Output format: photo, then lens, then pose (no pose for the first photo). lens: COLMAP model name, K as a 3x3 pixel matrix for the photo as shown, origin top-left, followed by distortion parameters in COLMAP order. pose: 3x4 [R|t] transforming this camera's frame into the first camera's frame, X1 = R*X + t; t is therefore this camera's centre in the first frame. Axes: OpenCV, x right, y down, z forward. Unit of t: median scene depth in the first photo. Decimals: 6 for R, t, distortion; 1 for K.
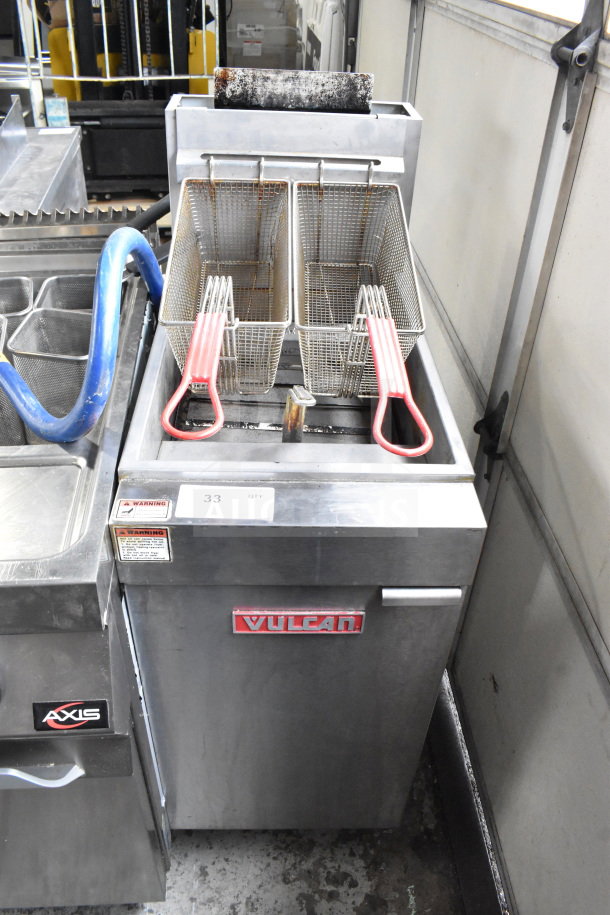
lens RADIAL K [[736.8, 0, 300.6], [0, 736.8, 468.2], [0, 0, 1]] dist [-0.091185, -0.000681]
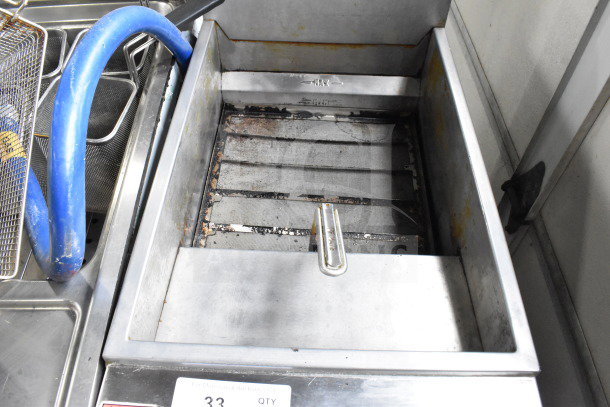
lens RADIAL K [[491.2, 0, 305.0], [0, 491.2, 203.5], [0, 0, 1]] dist [-0.091185, -0.000681]
pose [[0.997990, 0.029694, -0.055987, 0.002438], [-0.016479, 0.974637, 0.223182, -0.203552], [0.061194, -0.221811, 0.973168, 0.370953]]
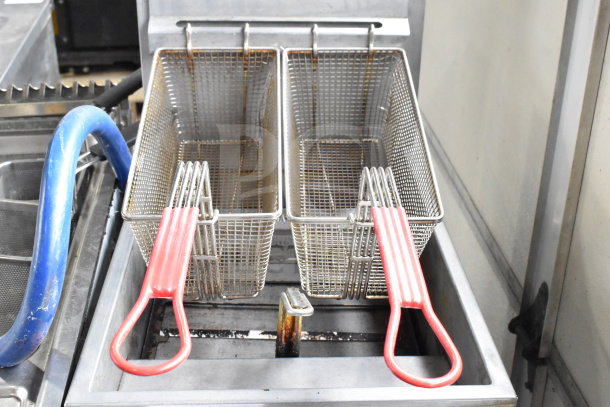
lens RADIAL K [[823.9, 0, 305.0], [0, 823.9, 203.5], [0, 0, 1]] dist [-0.031115, -0.044034]
pose [[0.999586, -0.028751, 0.000589, 0.010739], [0.028343, 0.981533, -0.189181, -0.025844], [0.004861, 0.189119, 0.981942, 0.066400]]
